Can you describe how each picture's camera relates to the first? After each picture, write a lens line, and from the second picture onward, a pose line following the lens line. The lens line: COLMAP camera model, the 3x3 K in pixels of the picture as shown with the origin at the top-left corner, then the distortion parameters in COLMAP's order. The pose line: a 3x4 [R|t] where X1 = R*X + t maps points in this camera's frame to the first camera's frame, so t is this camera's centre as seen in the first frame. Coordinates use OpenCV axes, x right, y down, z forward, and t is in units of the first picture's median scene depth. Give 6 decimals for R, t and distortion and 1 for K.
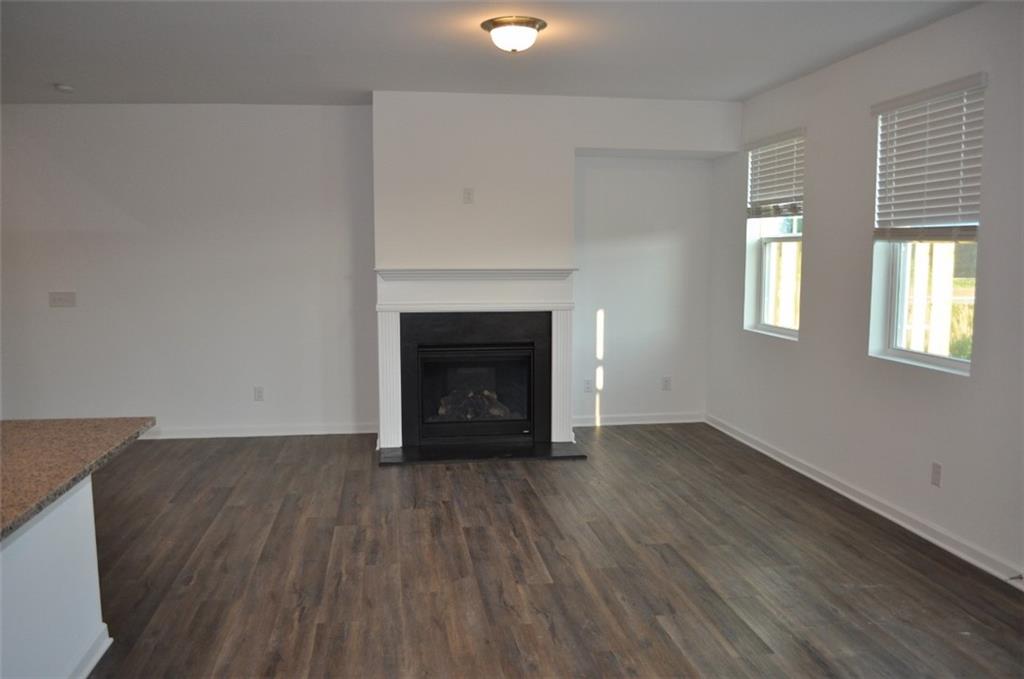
lens RADIAL K [[806.2, 0, 510.4], [0, 806.2, 349.9], [0, 0, 1]] dist [-0.092726, 0.022541]
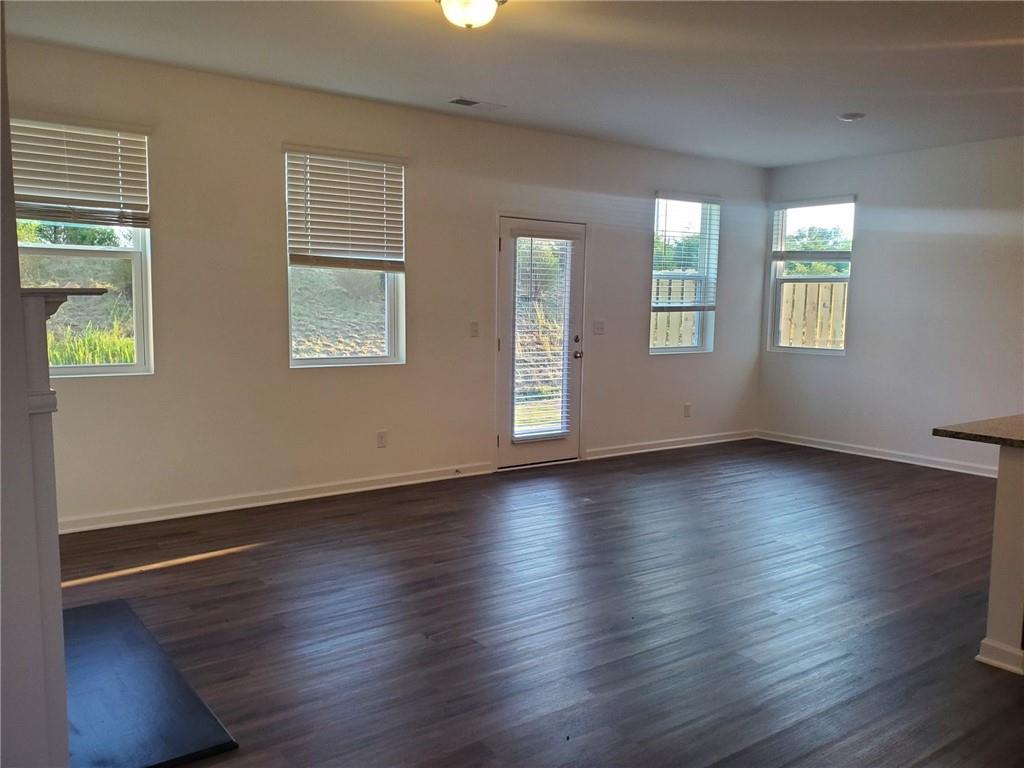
lens RADIAL K [[843.5, 0, 507.3], [0, 843.5, 400.6], [0, 0, 1]] dist [0.033690, -0.014878]
pose [[-0.470695, -0.109882, 0.875427, -0.768773], [0.091155, 0.980848, 0.172126, -0.130026], [-0.877574, 0.160818, -0.451664, 1.314902]]
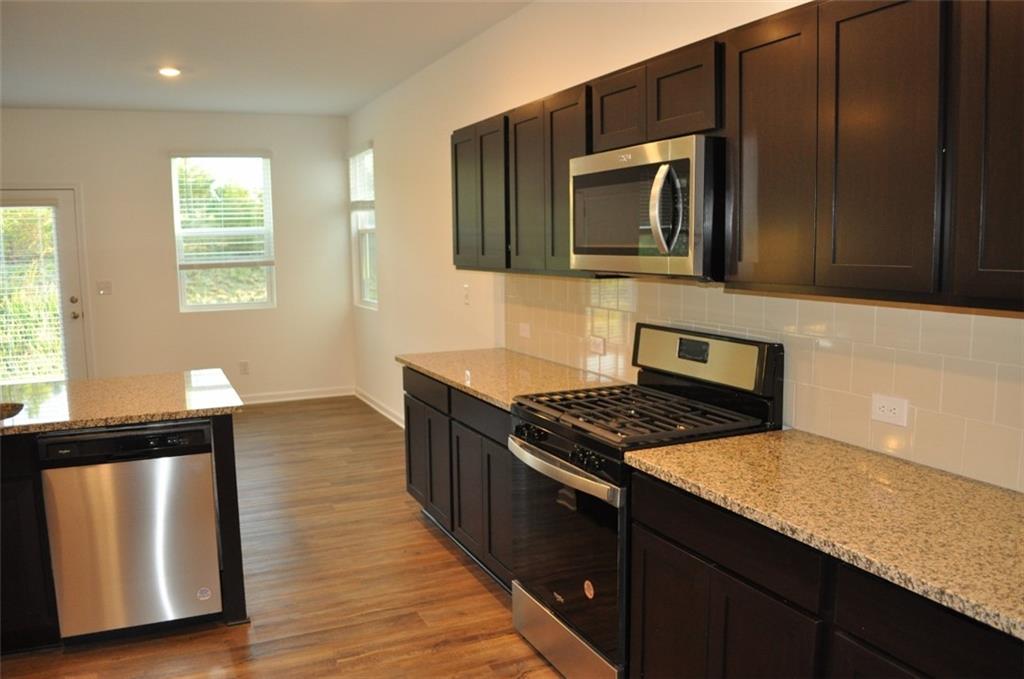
lens RADIAL K [[806.2, 0, 508.5], [0, 806.2, 342.6], [0, 0, 1]] dist [-0.092726, 0.022541]
pose [[-0.280010, -0.111685, 0.953478, -1.124224], [0.133556, 0.979019, 0.153899, -0.002355], [-0.950662, 0.170436, -0.259219, 0.090967]]
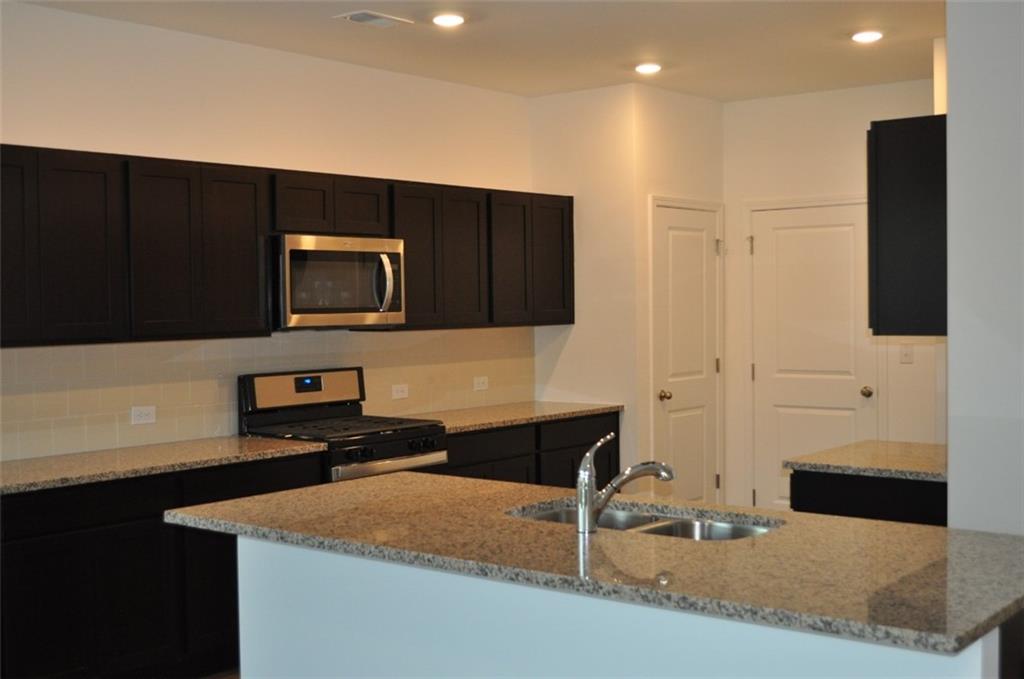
lens RADIAL K [[1252.3, 0, 511.4], [0, 1252.3, 337.9], [0, 0, 1]] dist [-0.085481, 0.000000]
pose [[-0.723222, 0.034794, -0.689738, 0.172745], [-0.064256, 0.991008, 0.117368, -0.096720], [0.687619, 0.129203, -0.714483, 0.866586]]
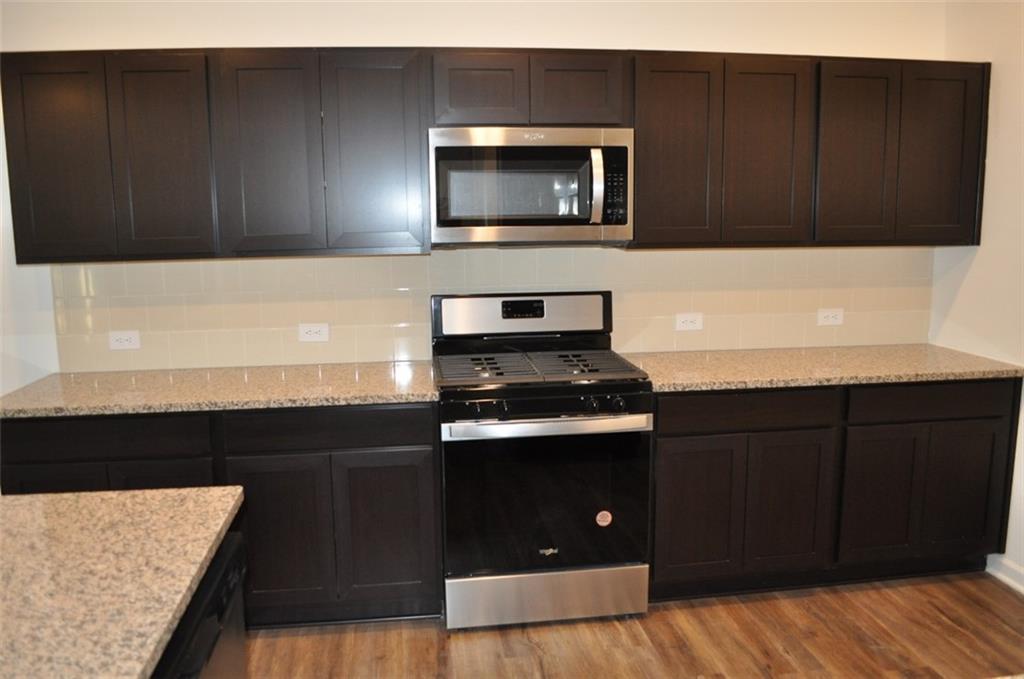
lens RADIAL K [[806.2, 0, 508.9], [0, 806.2, 354.3], [0, 0, 1]] dist [-0.092726, 0.022541]
pose [[-0.999816, 0.014755, 0.012251, -0.567446], [0.017668, 0.957117, 0.289163, -0.050800], [-0.007459, 0.289327, -0.957201, 0.491759]]
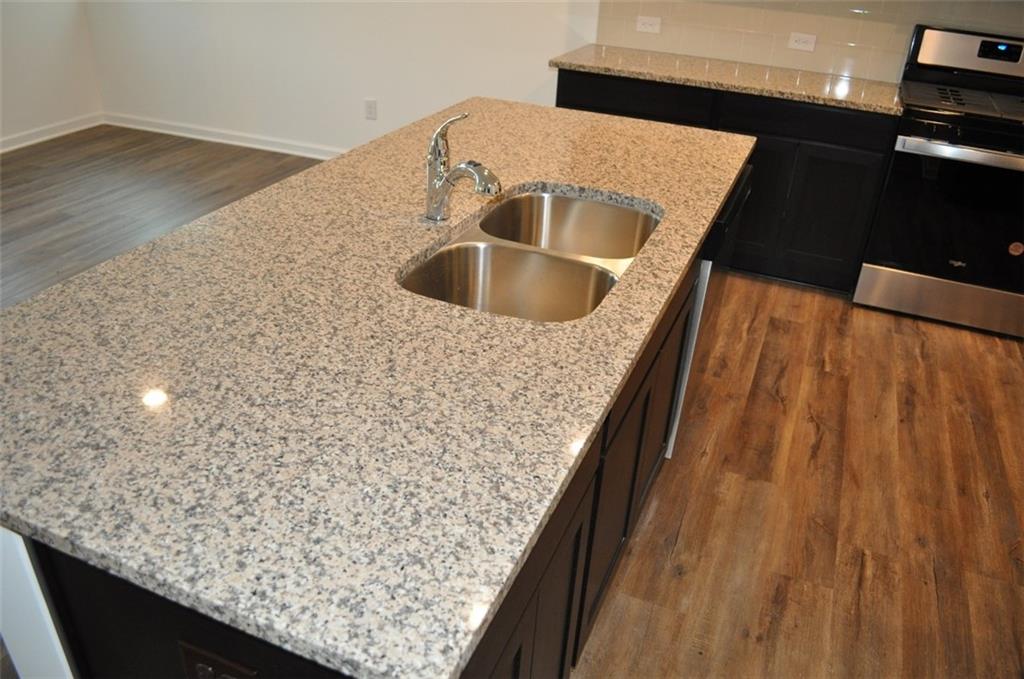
lens RADIAL K [[806.2, 0, 508.0], [0, 806.2, 347.3], [0, 0, 1]] dist [-0.092726, 0.022541]
pose [[-0.858299, -0.283764, 0.427553, -0.563249], [0.017788, 0.816239, 0.577441, -0.085998], [-0.512842, 0.503222, -0.695529, 0.697779]]
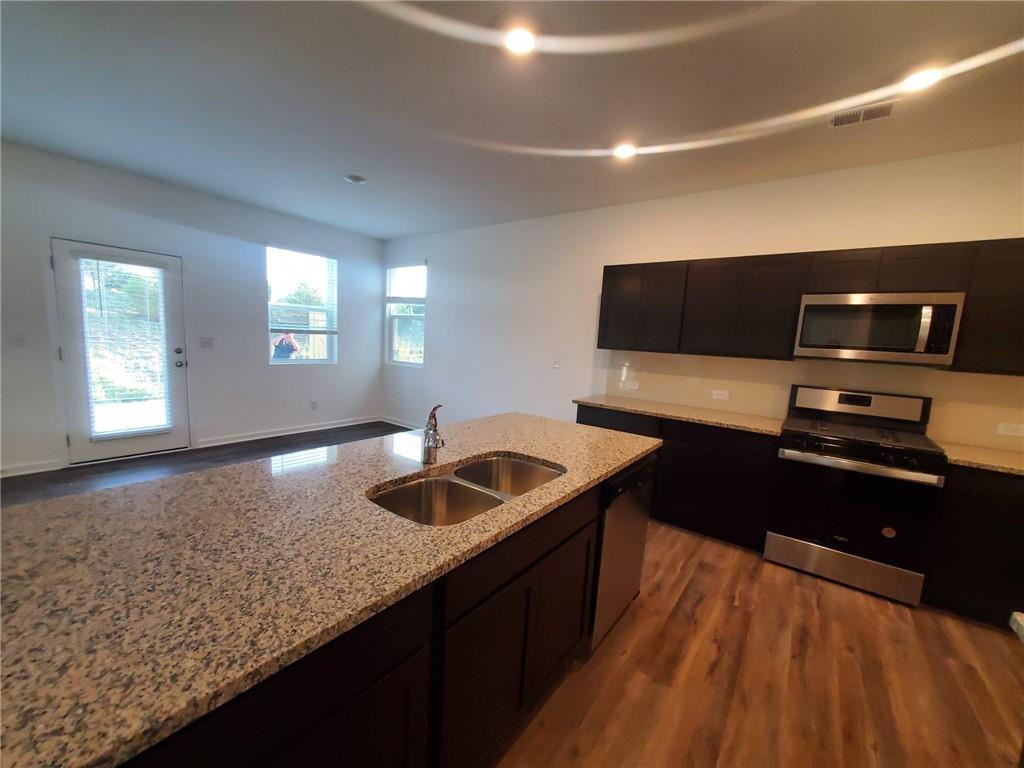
lens RADIAL K [[405.0, 0, 508.1], [0, 405.0, 388.2], [0, 0, 1]] dist [0.001708, 0.000222]
pose [[-0.700260, -0.123357, 0.703150, -0.633679], [0.033538, 0.978186, 0.205008, -0.043294], [-0.713100, 0.167141, -0.680847, 0.587846]]
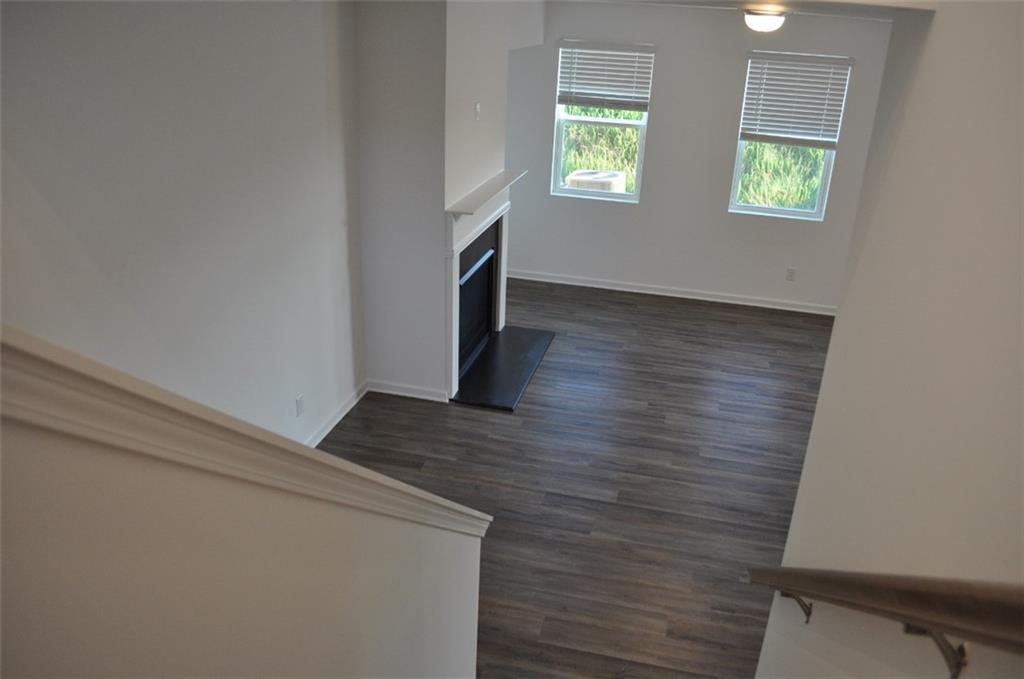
lens RADIAL K [[806.2, 0, 485.6], [0, 806.2, 346.9], [0, 0, 1]] dist [-0.092726, 0.022541]
pose [[0.397021, -0.348801, 0.848947, -1.239921], [0.072796, 0.934025, 0.349712, -0.347377], [-0.914918, -0.077043, 0.396219, 0.810210]]
